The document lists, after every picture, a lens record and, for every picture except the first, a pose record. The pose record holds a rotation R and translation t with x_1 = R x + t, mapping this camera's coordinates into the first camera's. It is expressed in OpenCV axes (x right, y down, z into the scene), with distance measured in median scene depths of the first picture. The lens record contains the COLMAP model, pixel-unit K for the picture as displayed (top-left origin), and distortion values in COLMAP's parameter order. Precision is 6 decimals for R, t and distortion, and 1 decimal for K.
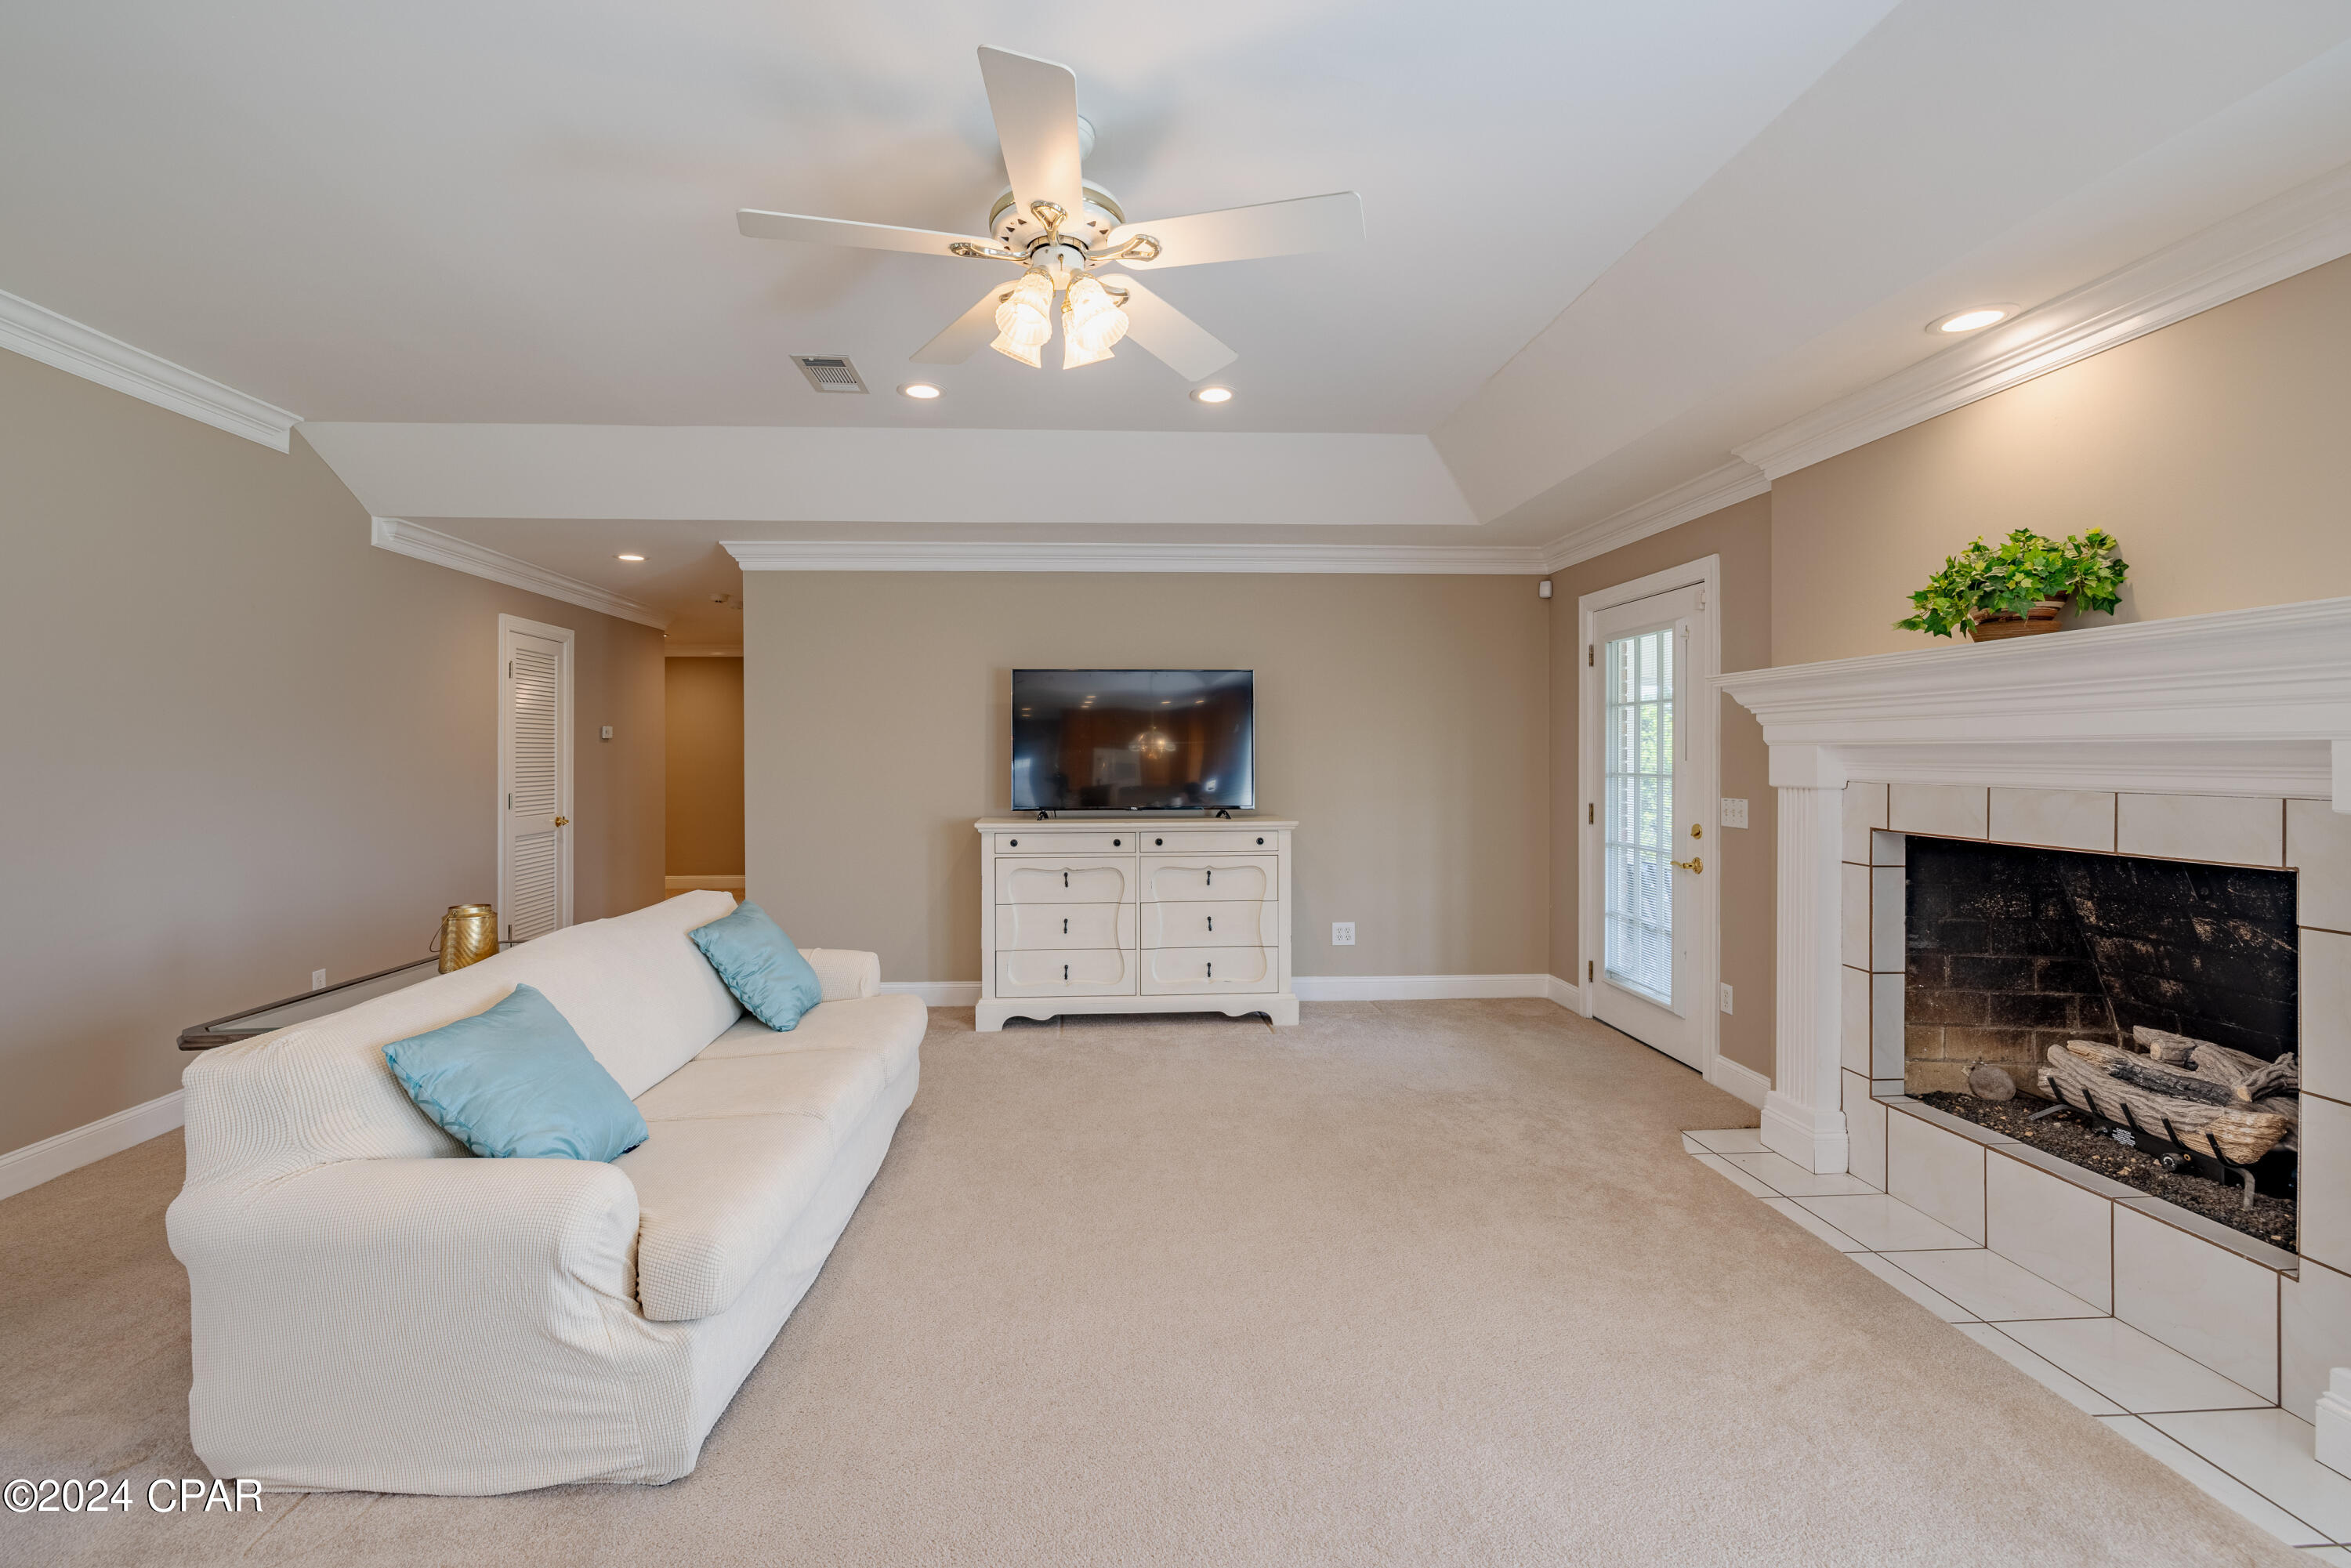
lens RADIAL K [[996.4, 0, 1142.1], [0, 996.4, 757.9], [0, 0, 1]] dist [-0.002073, 0.002479]
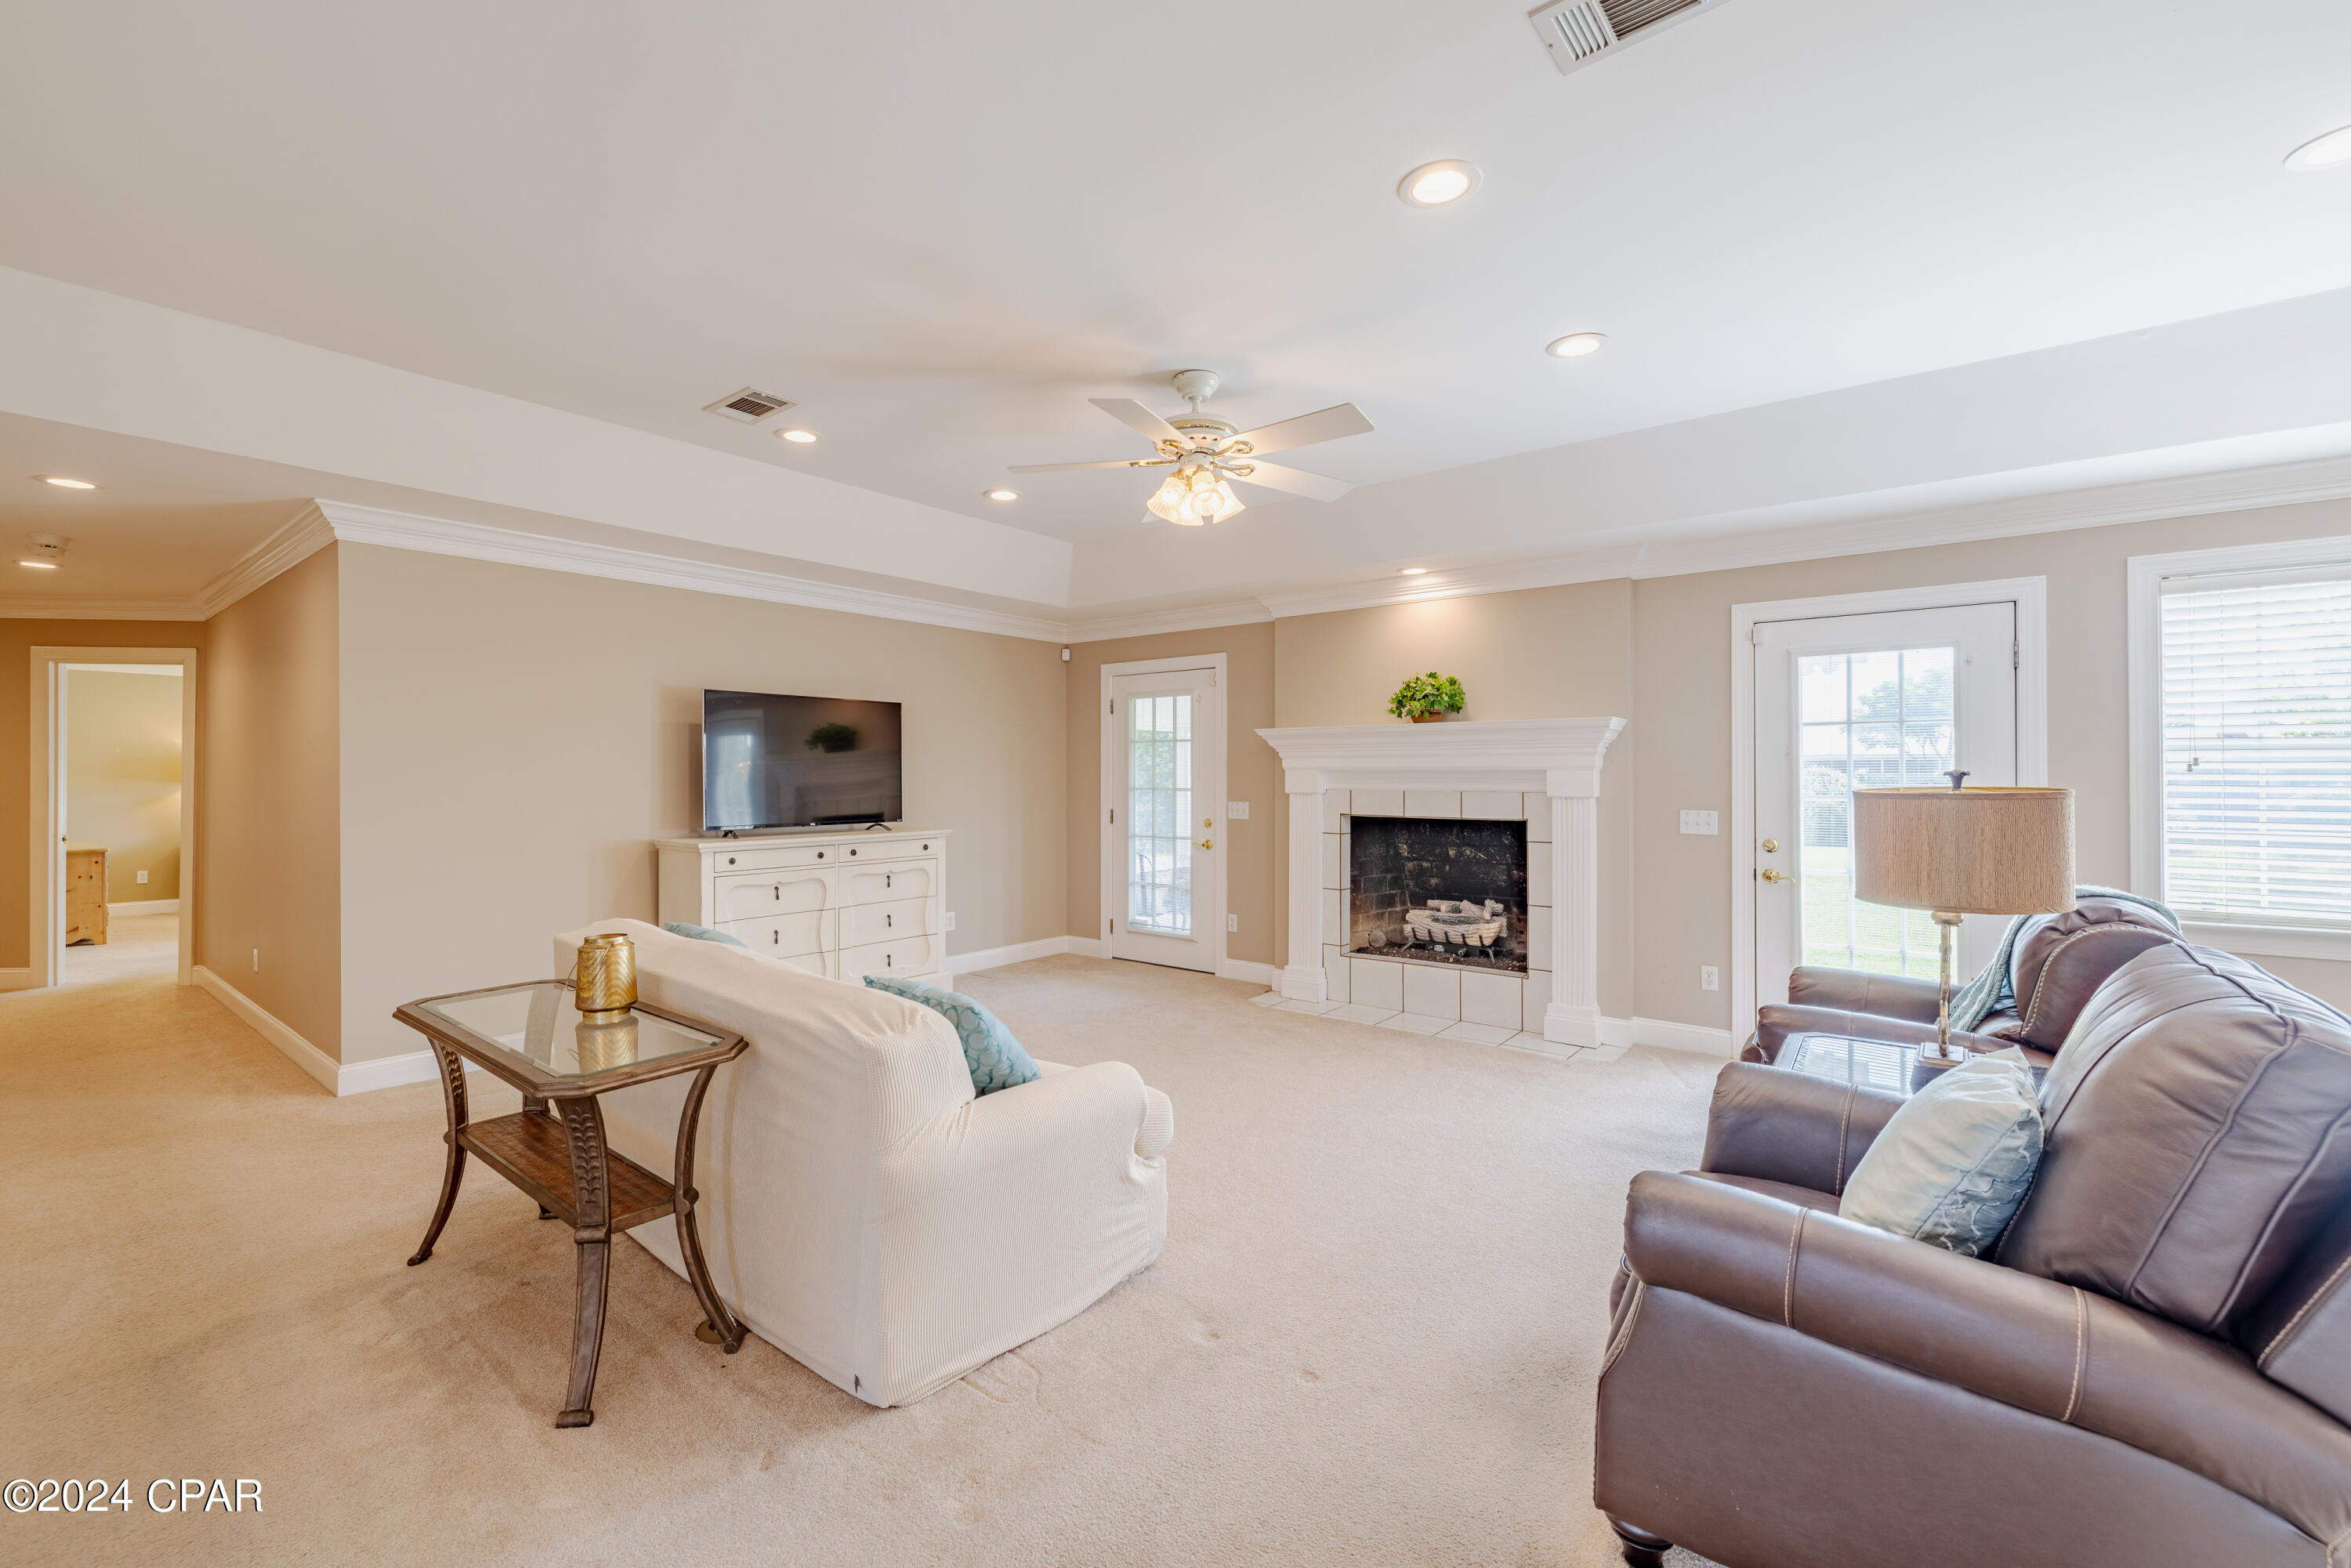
lens RADIAL K [[996.4, 0, 1136.4], [0, 996.4, 769.9], [0, 0, 1]] dist [-0.002073, 0.002479]
pose [[0.671849, 0.005581, 0.740667, -0.912246], [0.001863, 0.999956, -0.009225, 0.003406], [-0.740686, 0.007578, 0.671809, 0.010030]]
